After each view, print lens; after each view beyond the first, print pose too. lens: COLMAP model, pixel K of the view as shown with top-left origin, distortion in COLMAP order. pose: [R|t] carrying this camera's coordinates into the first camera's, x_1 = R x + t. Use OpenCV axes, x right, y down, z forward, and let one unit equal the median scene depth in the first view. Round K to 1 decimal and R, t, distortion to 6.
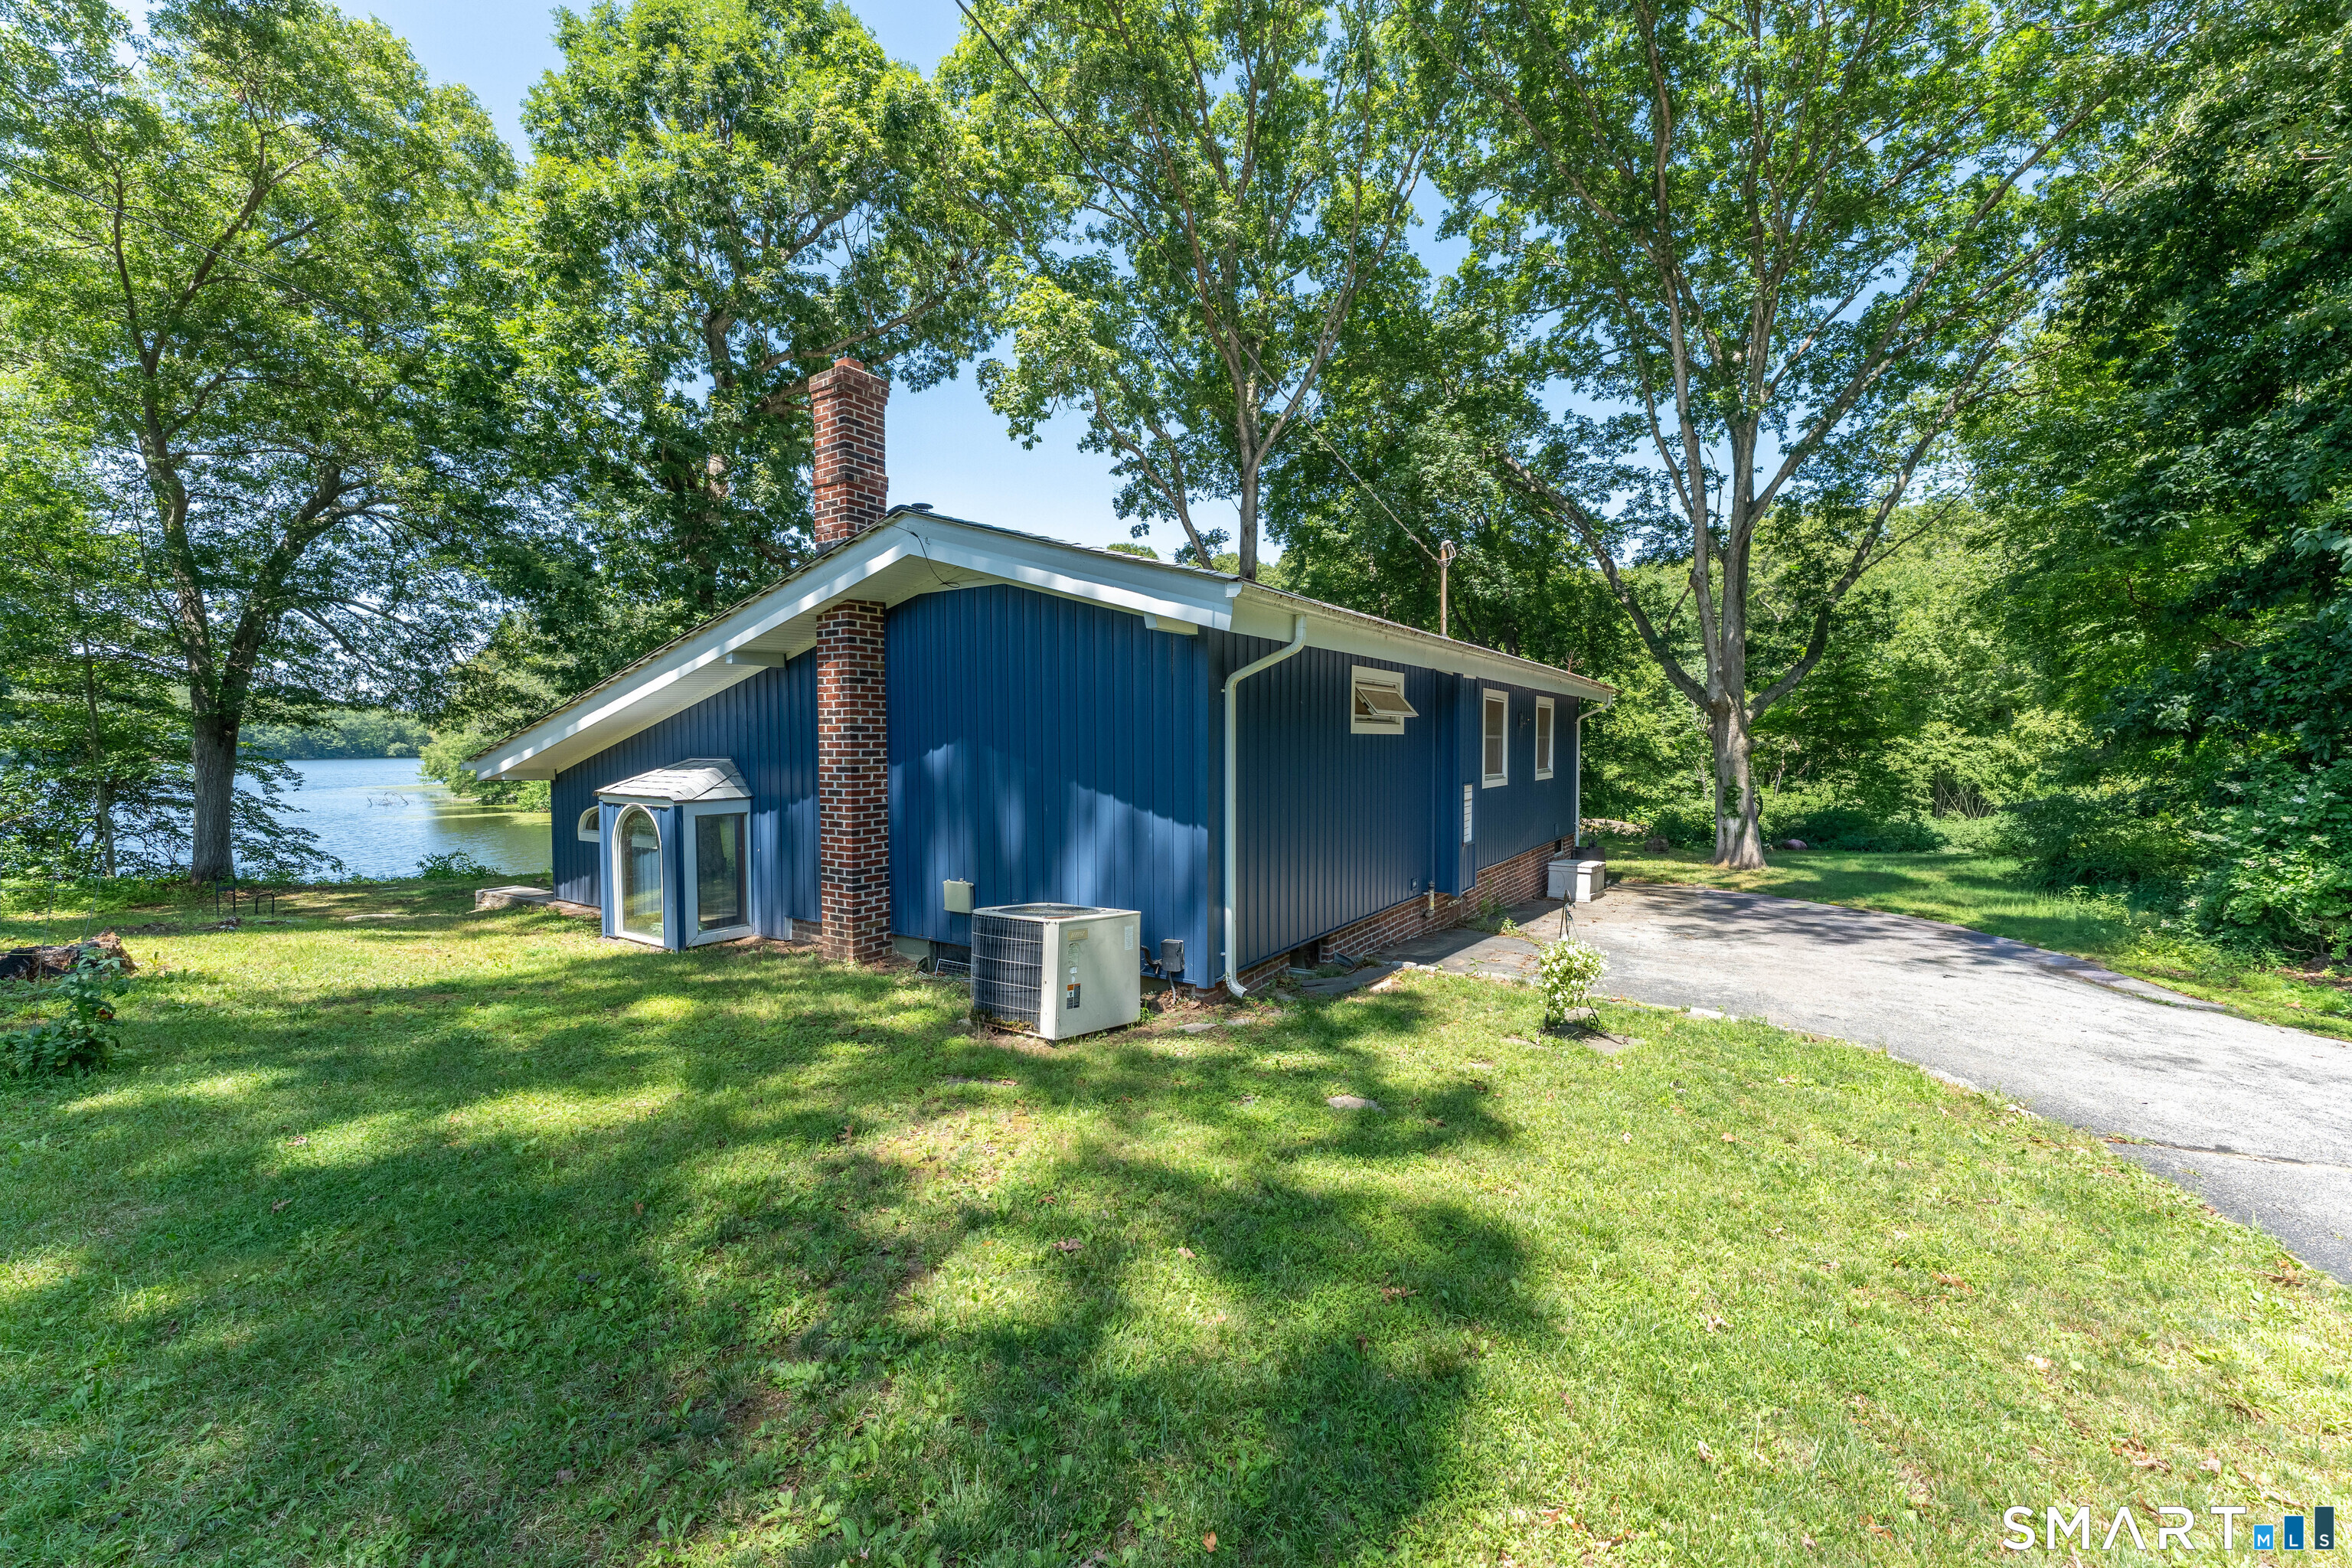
lens RADIAL K [[948.1, 0, 1172.3], [0, 948.1, 784.7], [0, 0, 1]] dist [0.004052, -0.000828]
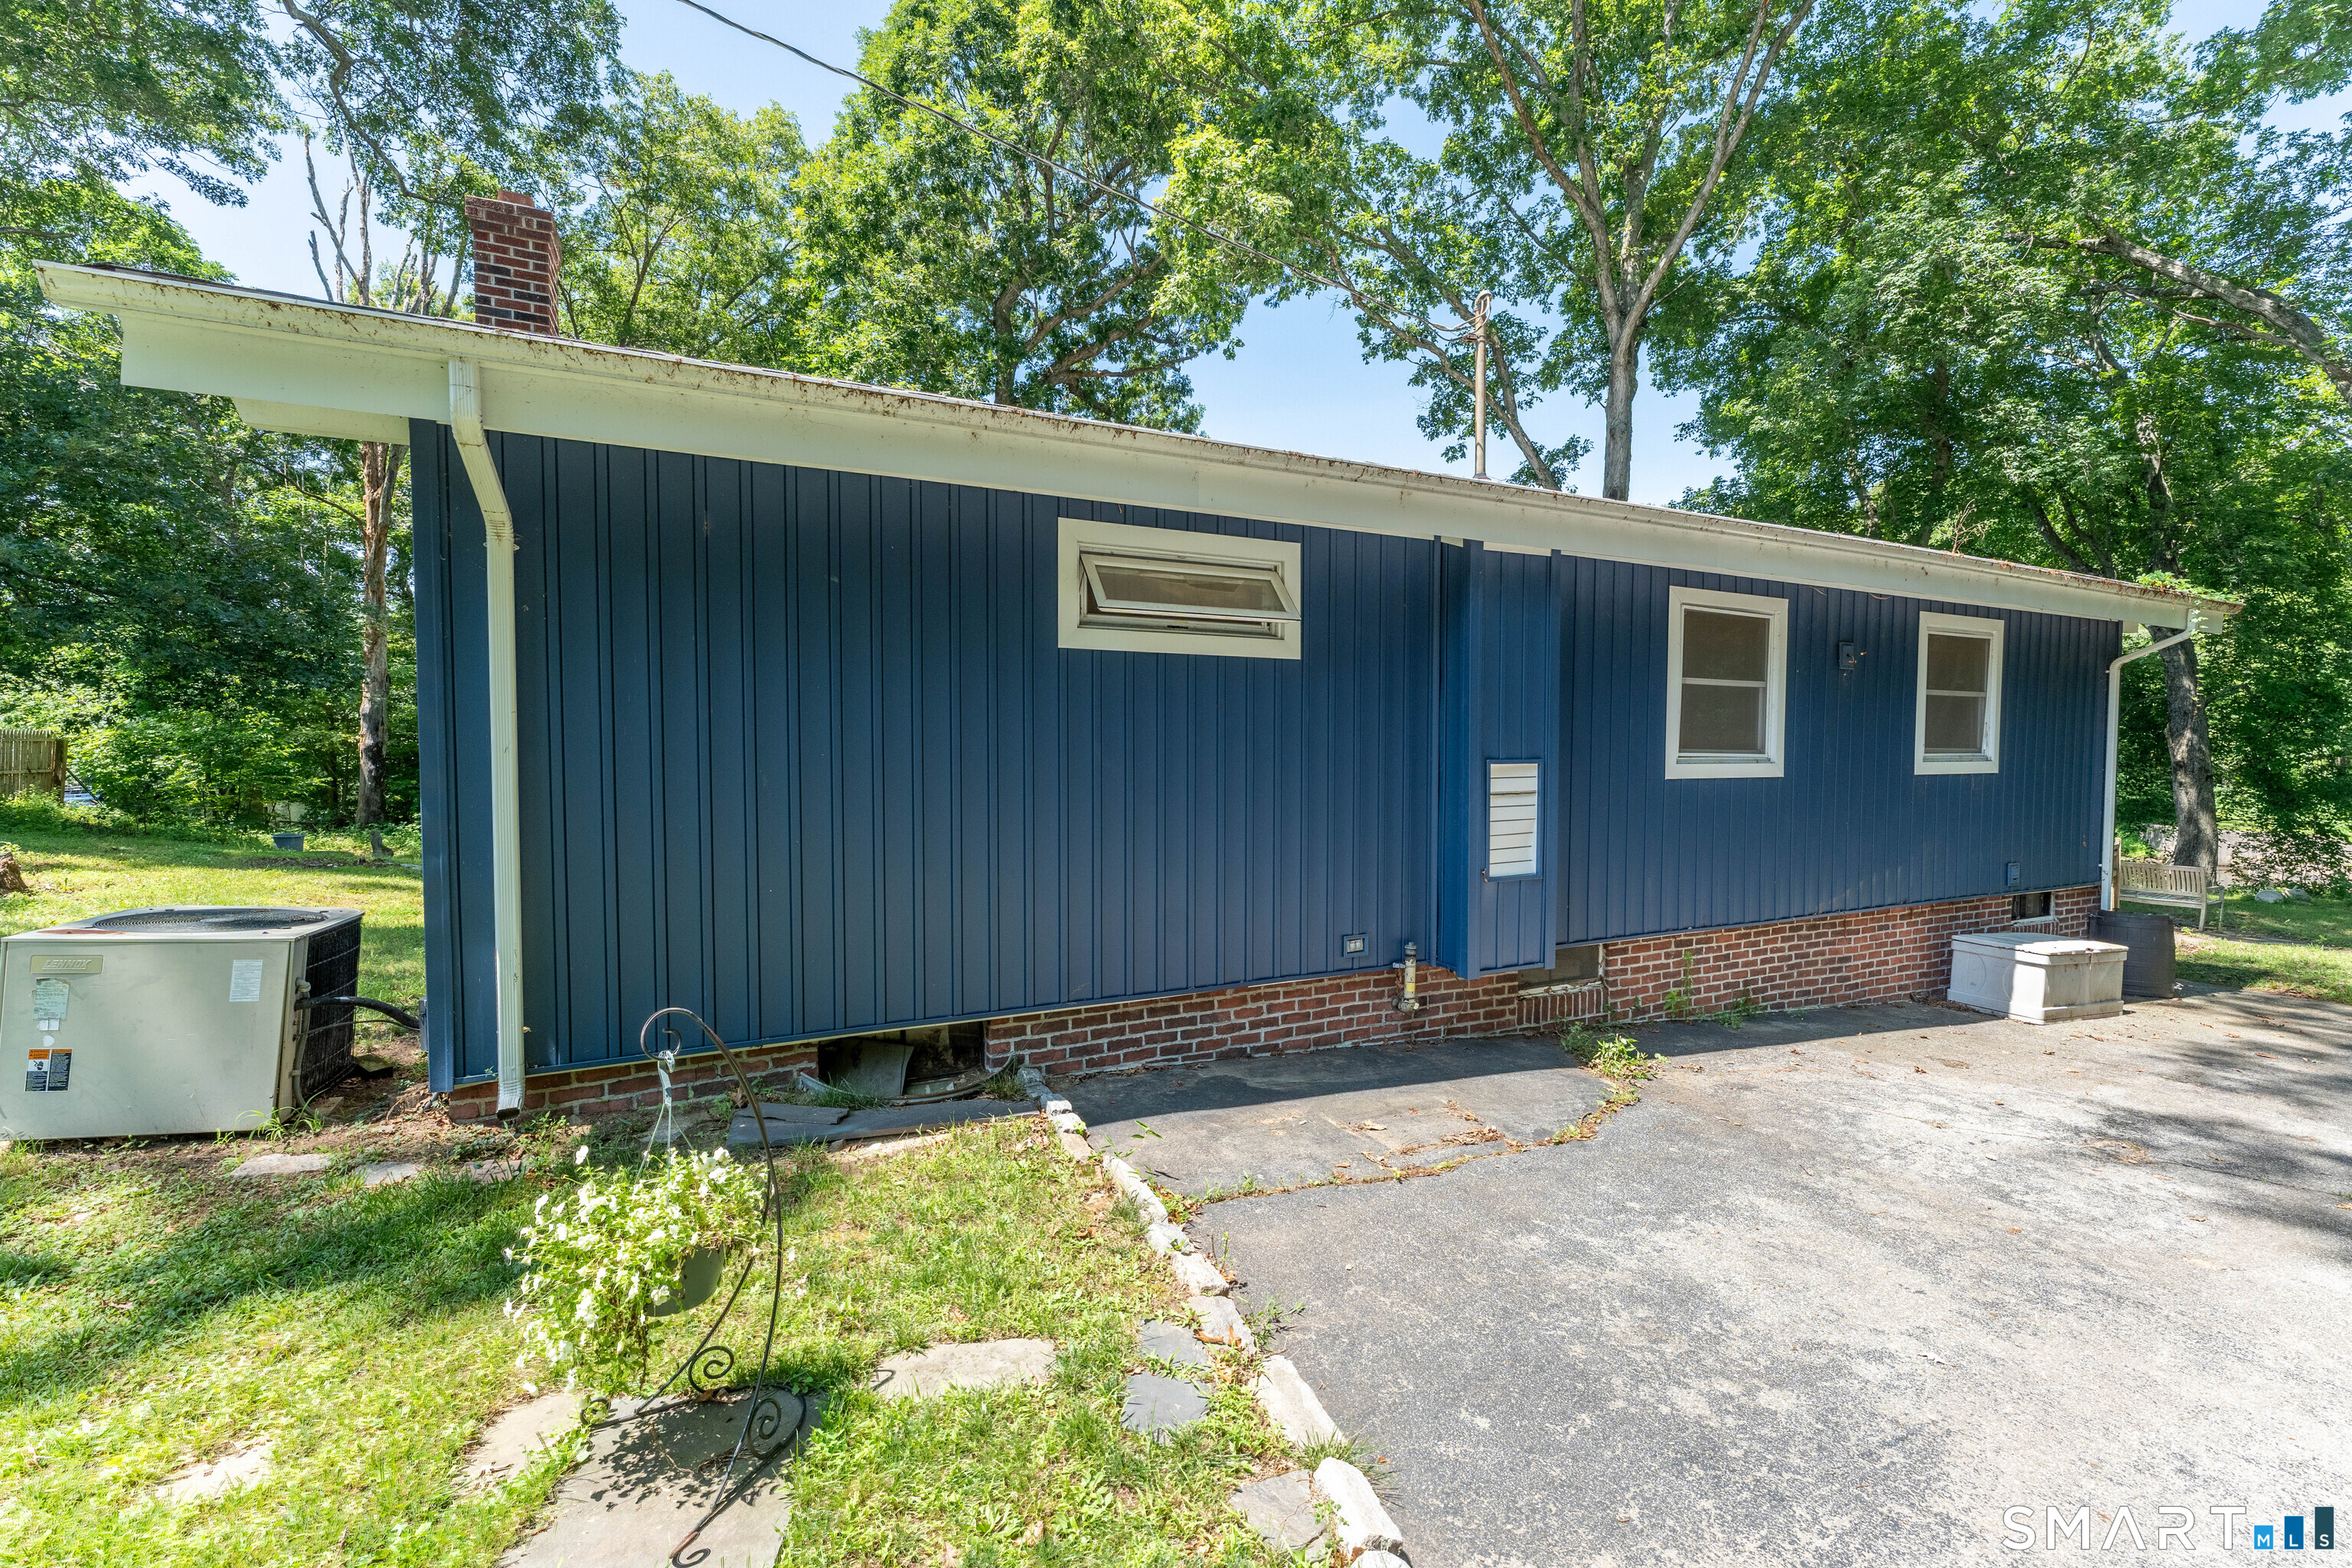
lens RADIAL K [[948.1, 0, 1179.3], [0, 948.1, 784.4], [0, 0, 1]] dist [0.004052, -0.000828]
pose [[0.855054, 0.035757, -0.517305, 0.206522], [-0.033820, 0.999341, 0.013175, 0.005031], [0.517435, 0.006230, 0.855700, 0.228939]]
